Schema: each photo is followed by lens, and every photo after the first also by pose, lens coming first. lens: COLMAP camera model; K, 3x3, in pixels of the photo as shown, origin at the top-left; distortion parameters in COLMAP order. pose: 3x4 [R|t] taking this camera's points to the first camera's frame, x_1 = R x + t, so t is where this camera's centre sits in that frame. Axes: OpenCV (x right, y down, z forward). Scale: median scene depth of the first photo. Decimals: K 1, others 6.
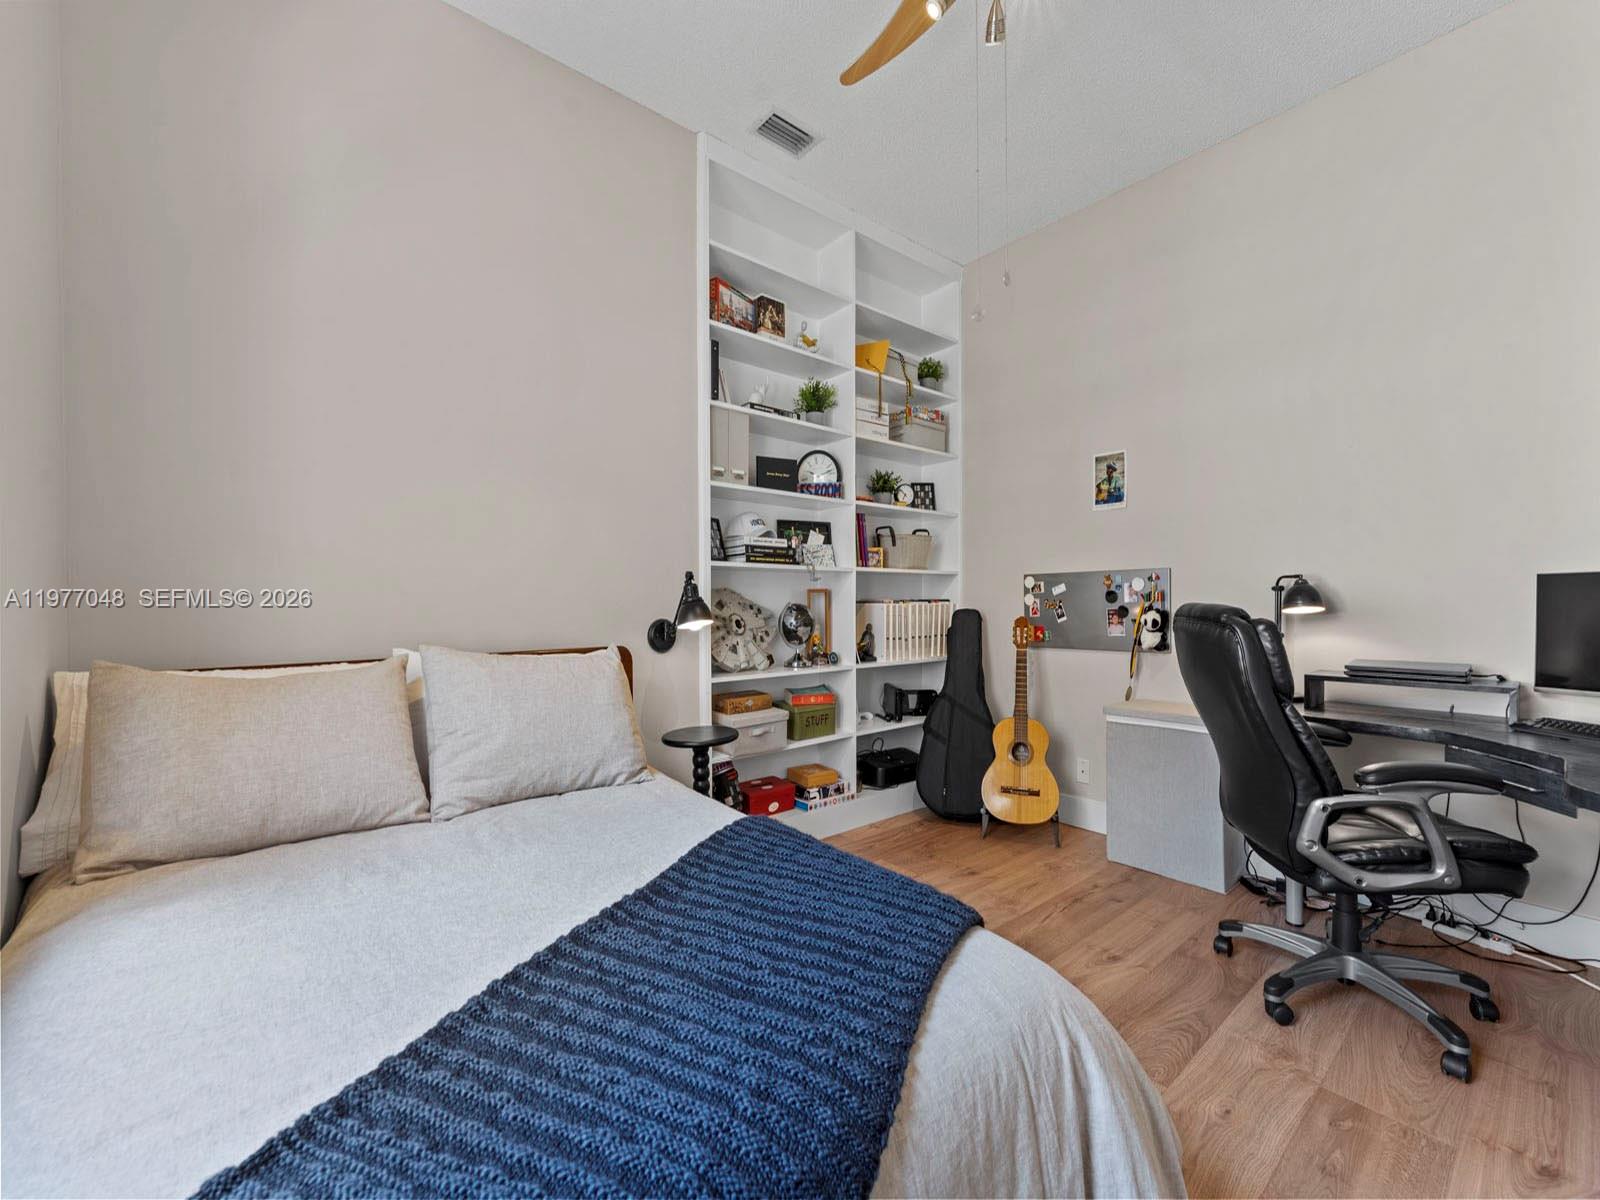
lens RADIAL K [[648.4, 0, 797.9], [0, 648.4, 599.3], [0, 0, 1]] dist [-0.001436, -0.000451]
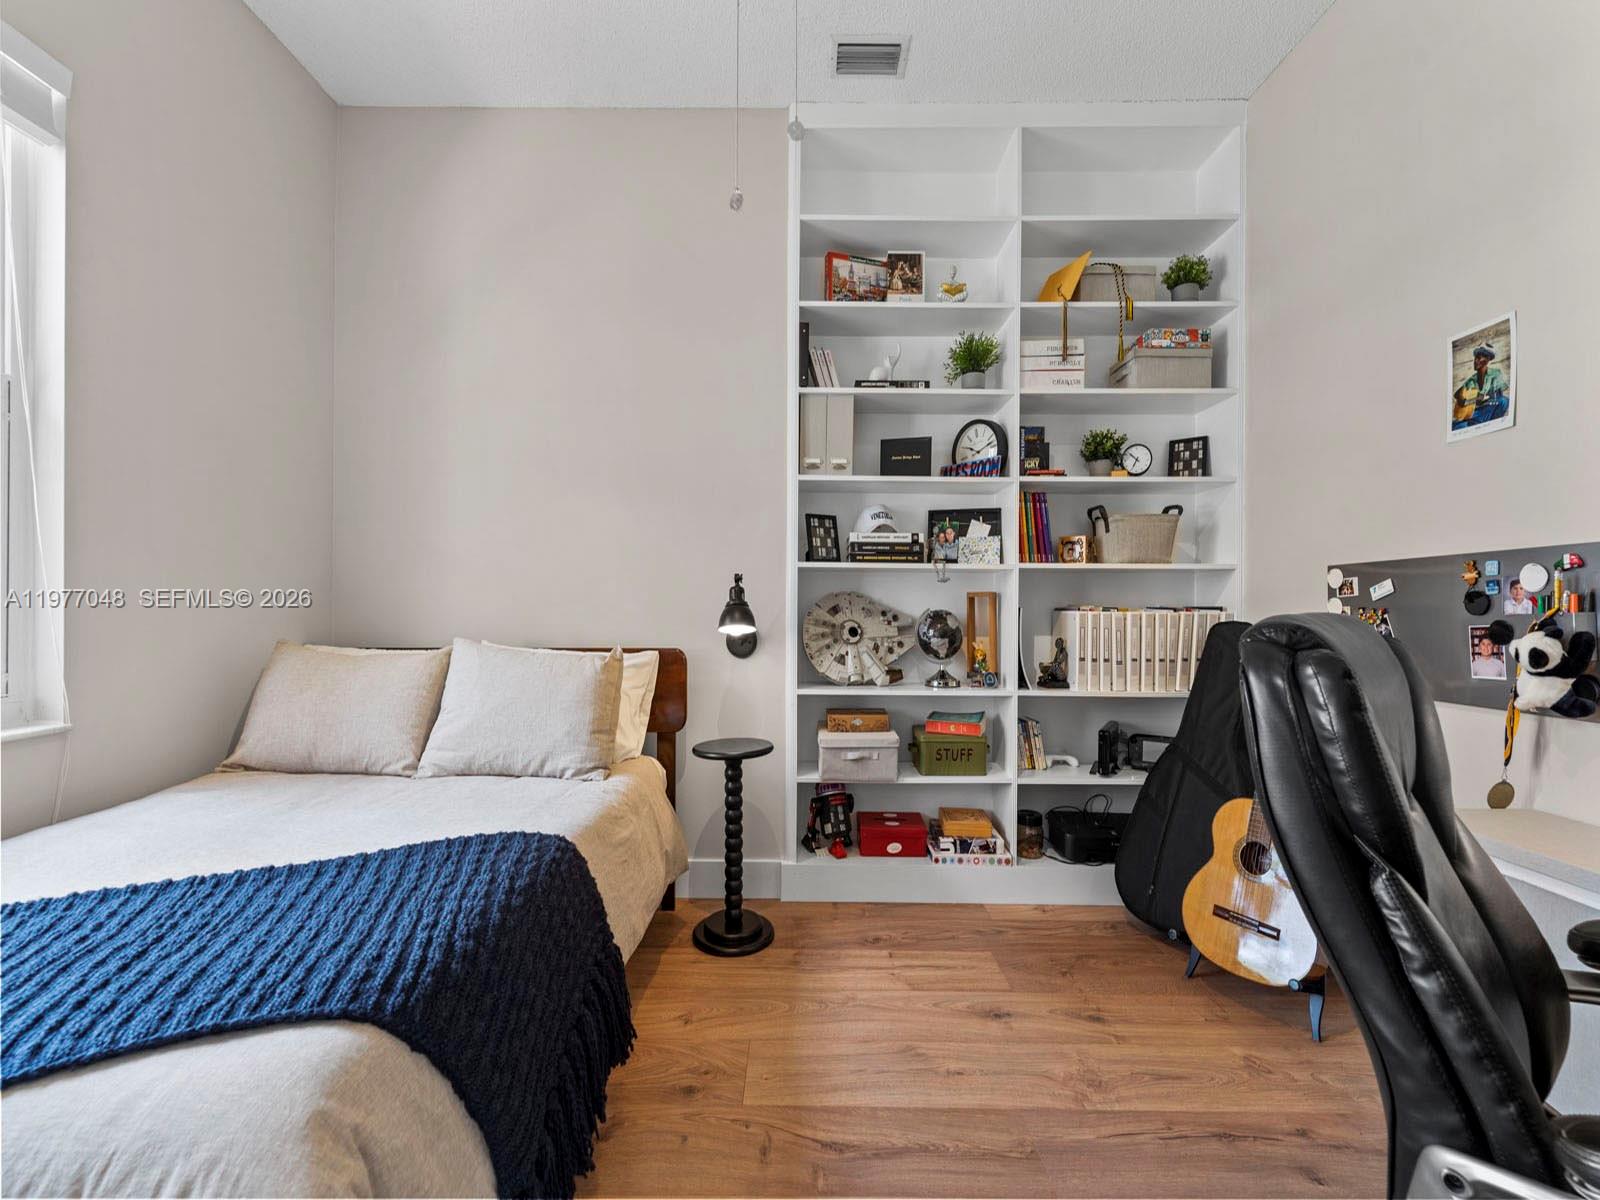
lens RADIAL K [[648.4, 0, 798.3], [0, 648.4, 601.4], [0, 0, 1]] dist [-0.001436, -0.000451]
pose [[0.767152, 0.002124, -0.641462, 0.389962], [-0.007137, 0.999961, -0.005223, 0.001445], [0.641426, 0.008585, 0.767137, 0.249098]]
